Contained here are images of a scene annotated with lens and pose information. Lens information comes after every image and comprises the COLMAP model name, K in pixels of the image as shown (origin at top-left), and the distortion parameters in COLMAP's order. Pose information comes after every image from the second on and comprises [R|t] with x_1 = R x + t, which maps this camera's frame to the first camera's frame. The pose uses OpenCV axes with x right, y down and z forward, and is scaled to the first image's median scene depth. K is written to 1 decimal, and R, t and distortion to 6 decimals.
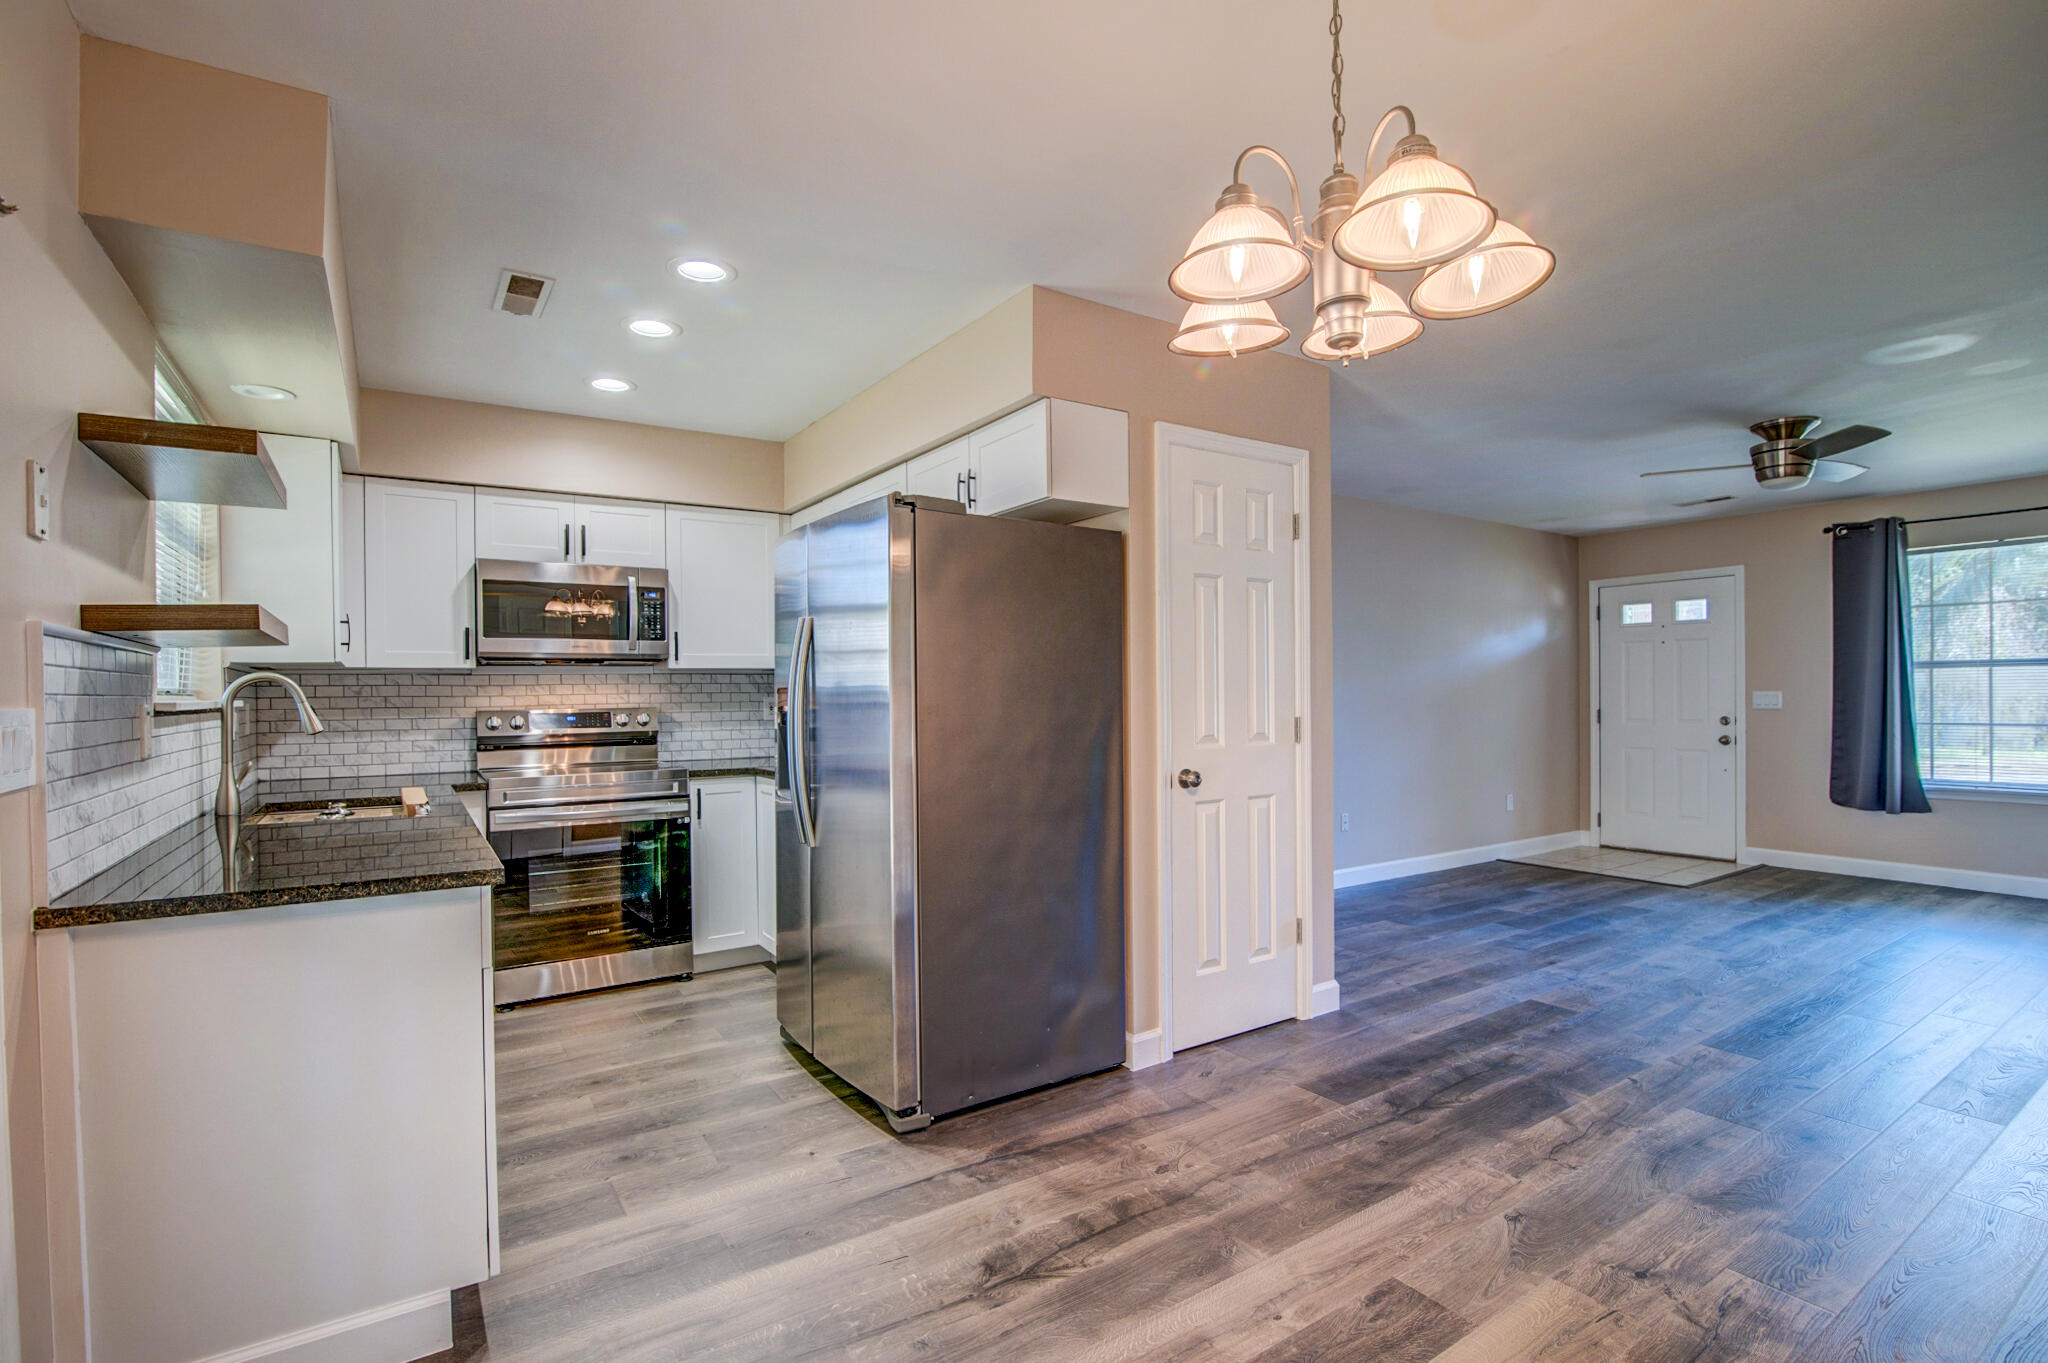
lens RADIAL K [[952.7, 0, 1012.3], [0, 952.7, 699.1], [0, 0, 1]] dist [-0.018827, -0.000739]
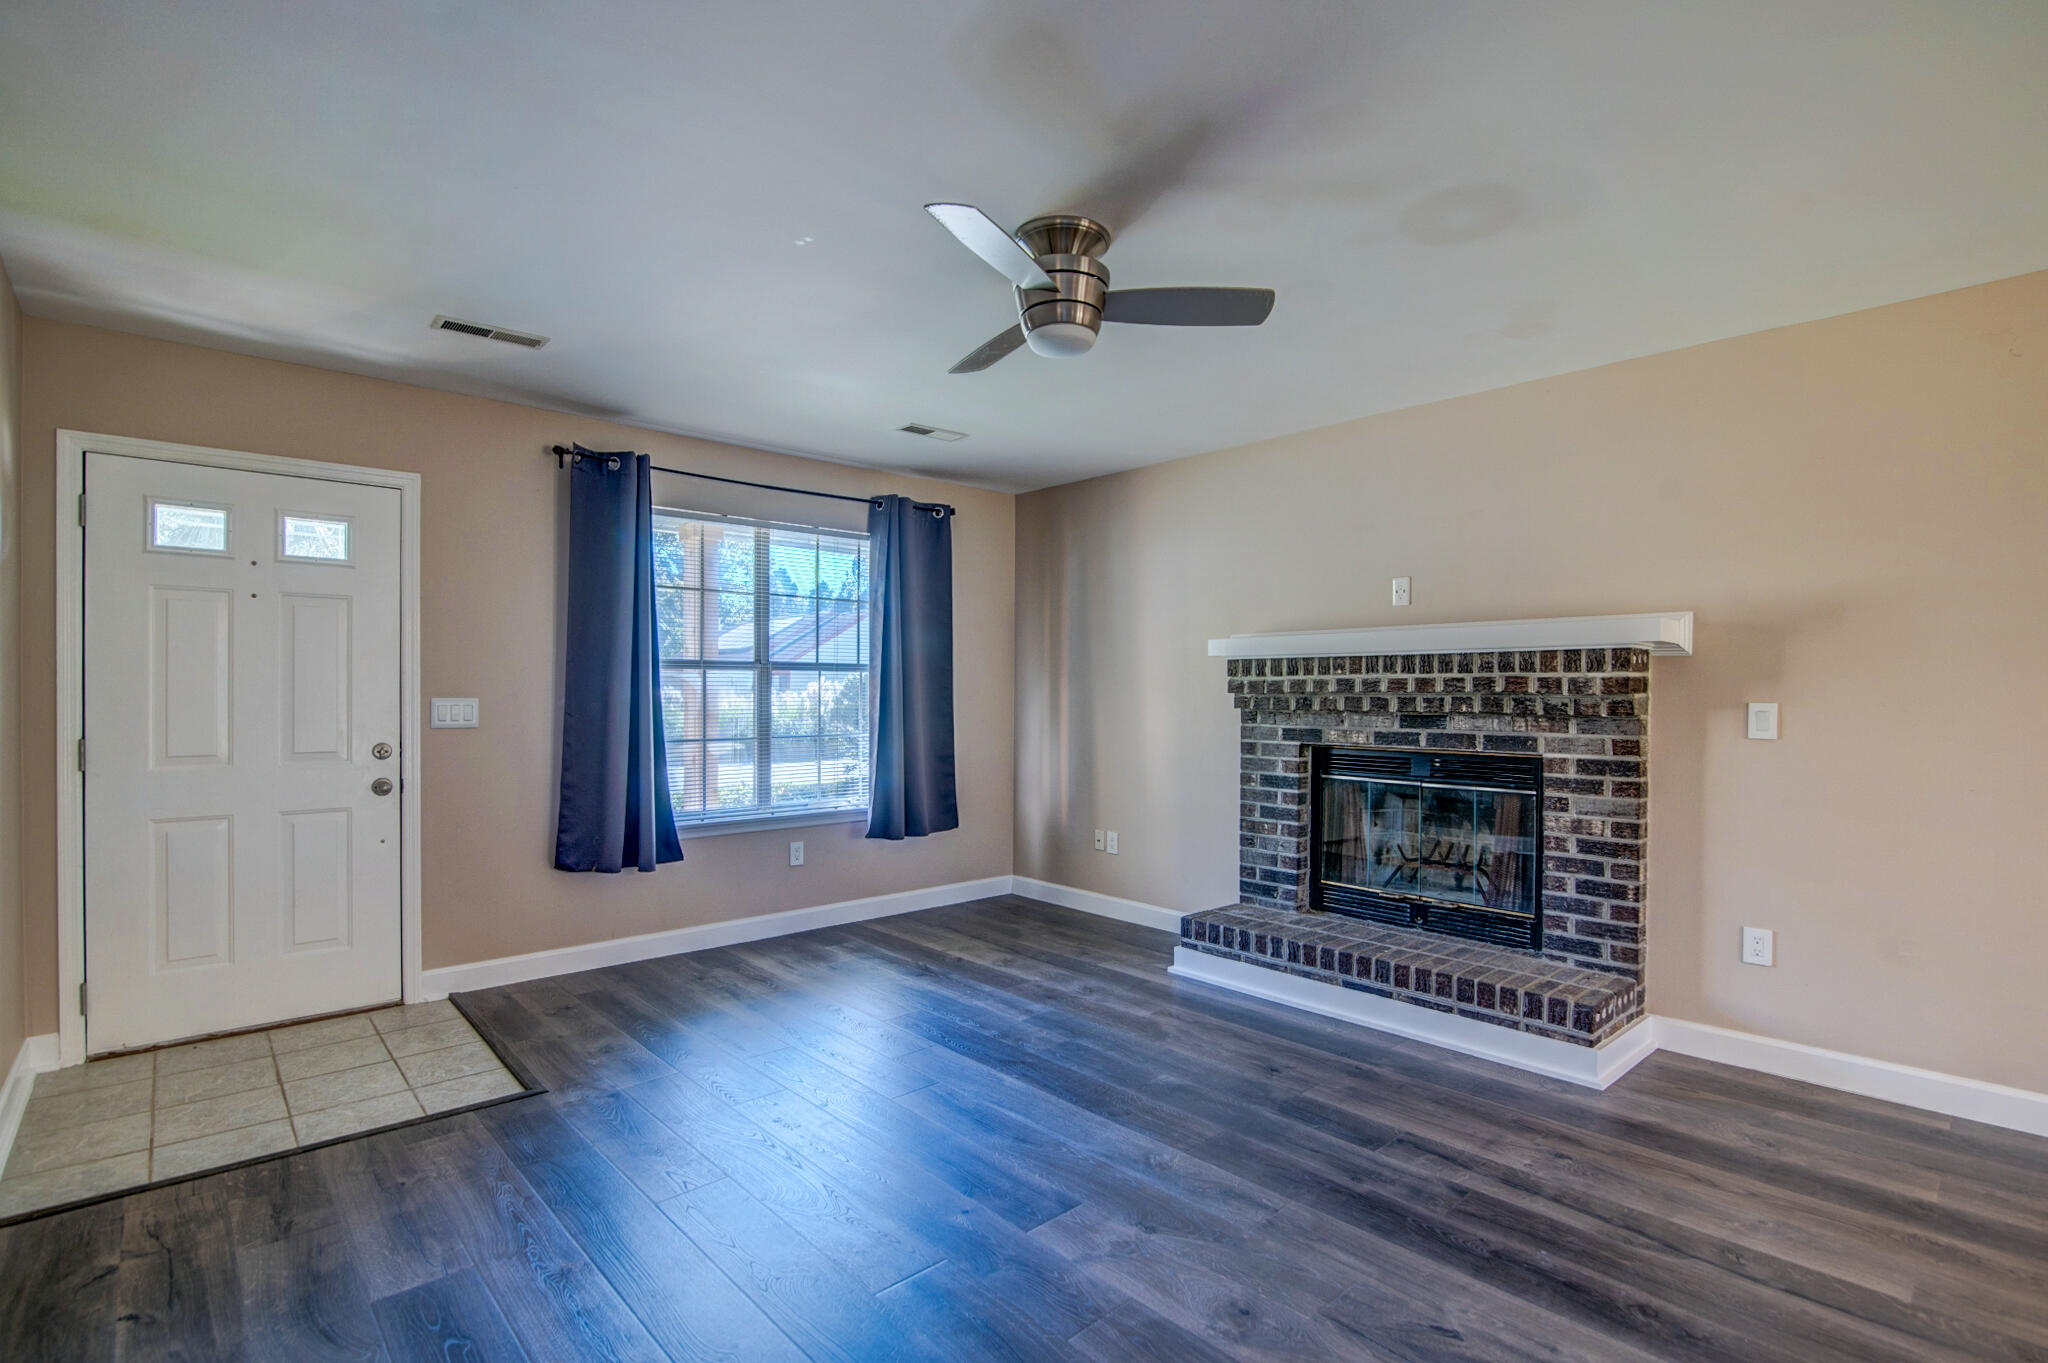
lens RADIAL K [[952.7, 0, 1004.9], [0, 952.7, 700.0], [0, 0, 1]] dist [-0.018827, -0.000739]
pose [[-0.146458, 0.003154, 0.989212, 0.195797], [0.004637, 0.999986, -0.002501, -0.004636], [-0.989206, 0.004221, -0.146471, 0.872245]]
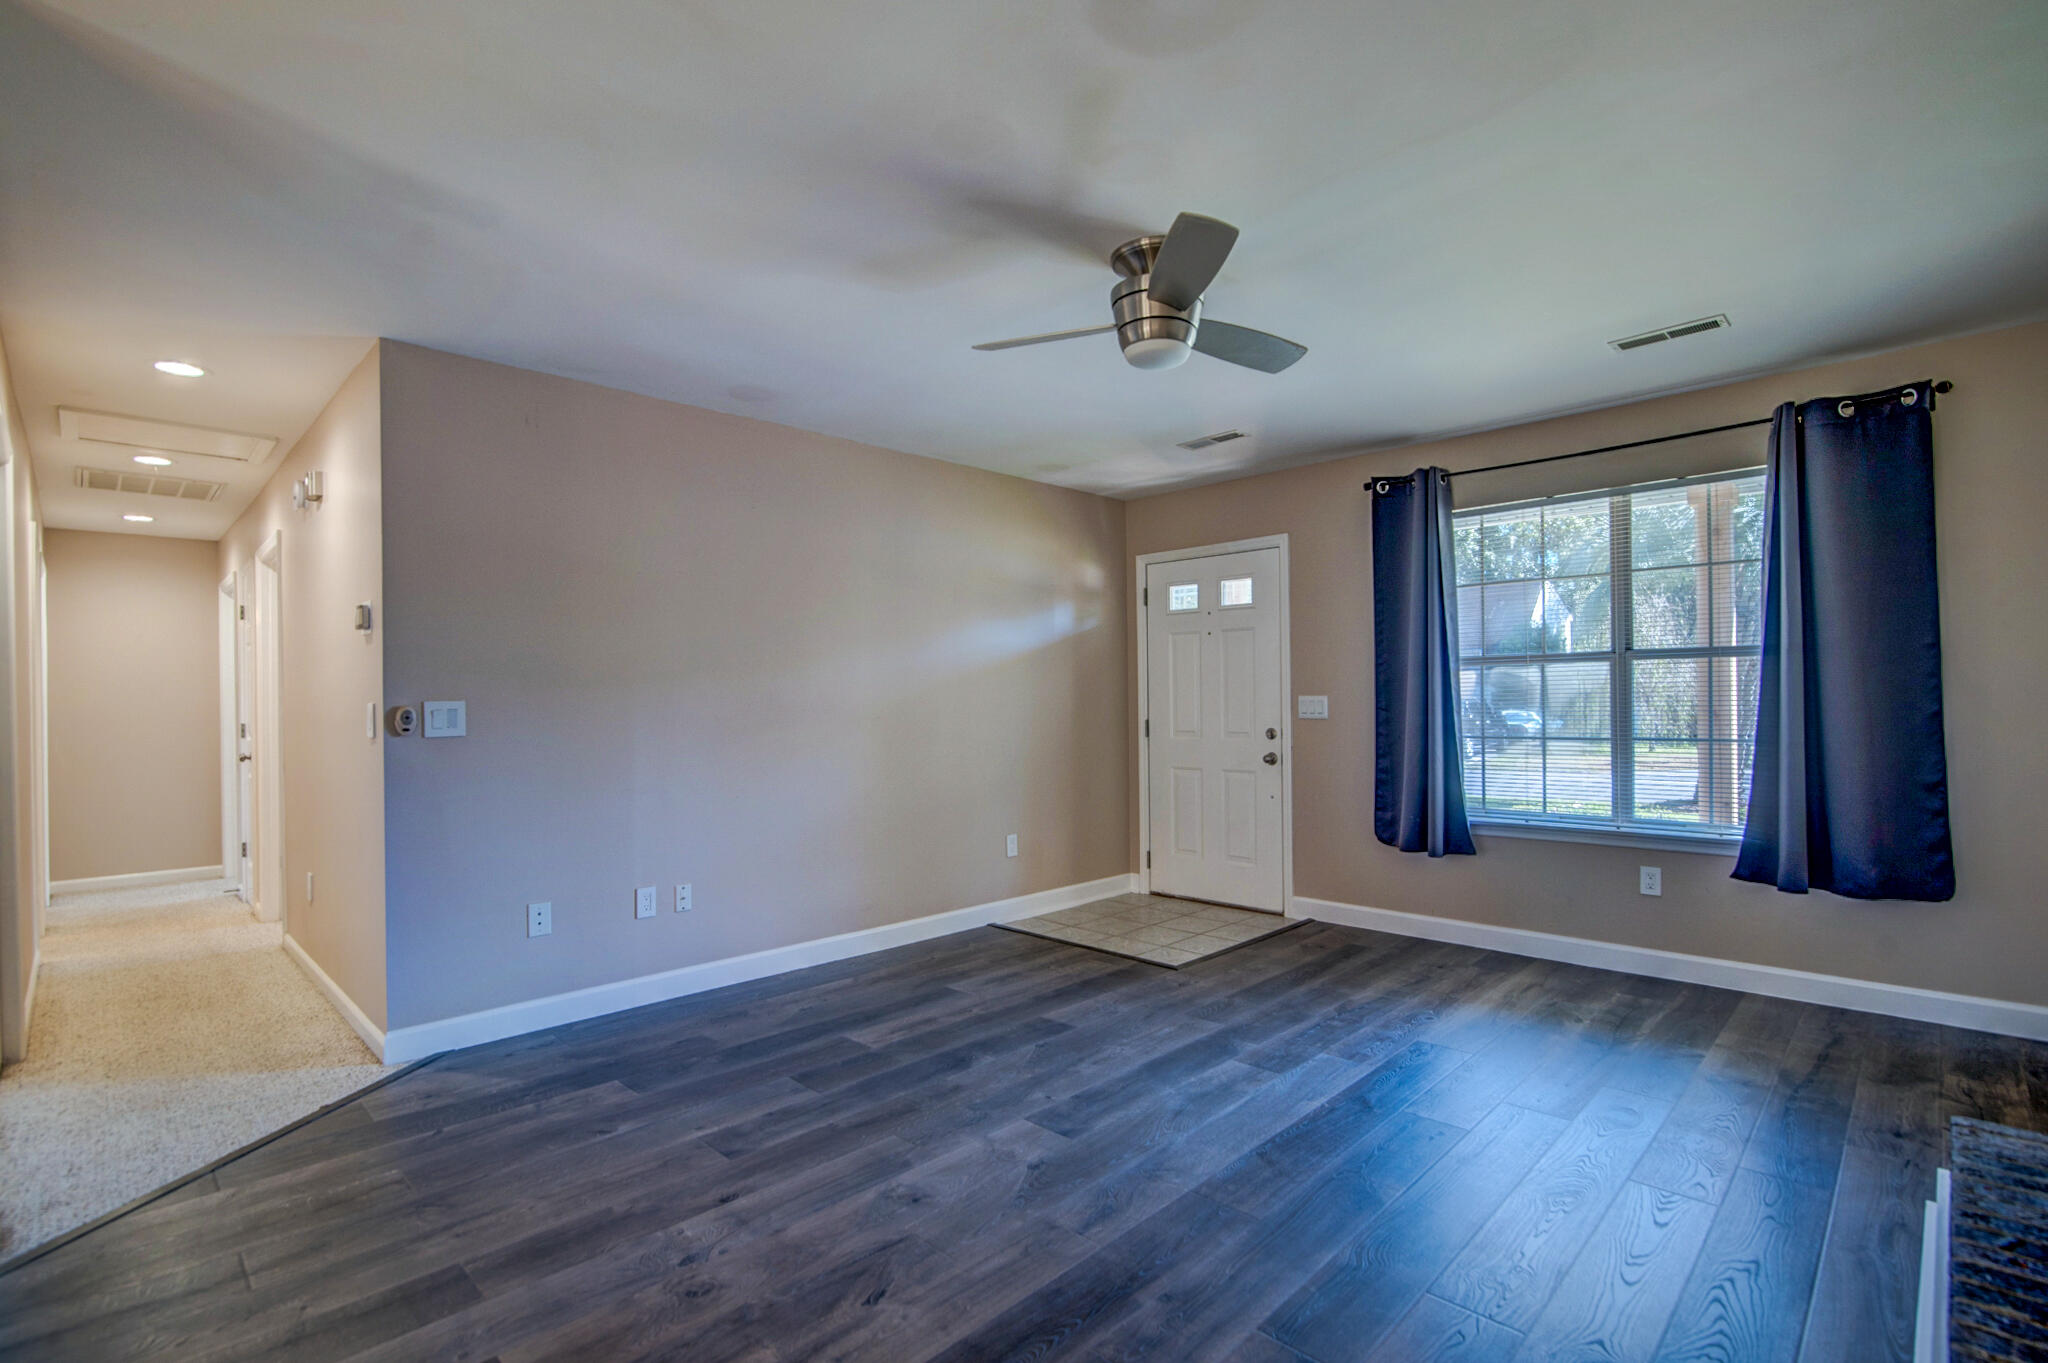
lens RADIAL K [[952.7, 0, 1020.9], [0, 952.7, 696.1], [0, 0, 1]] dist [-0.018827, -0.000739]
pose [[0.978994, -0.002719, 0.203869, 0.475372], [0.004547, 0.999954, -0.008497, -0.002895], [-0.203836, 0.009245, 0.978961, 0.328351]]
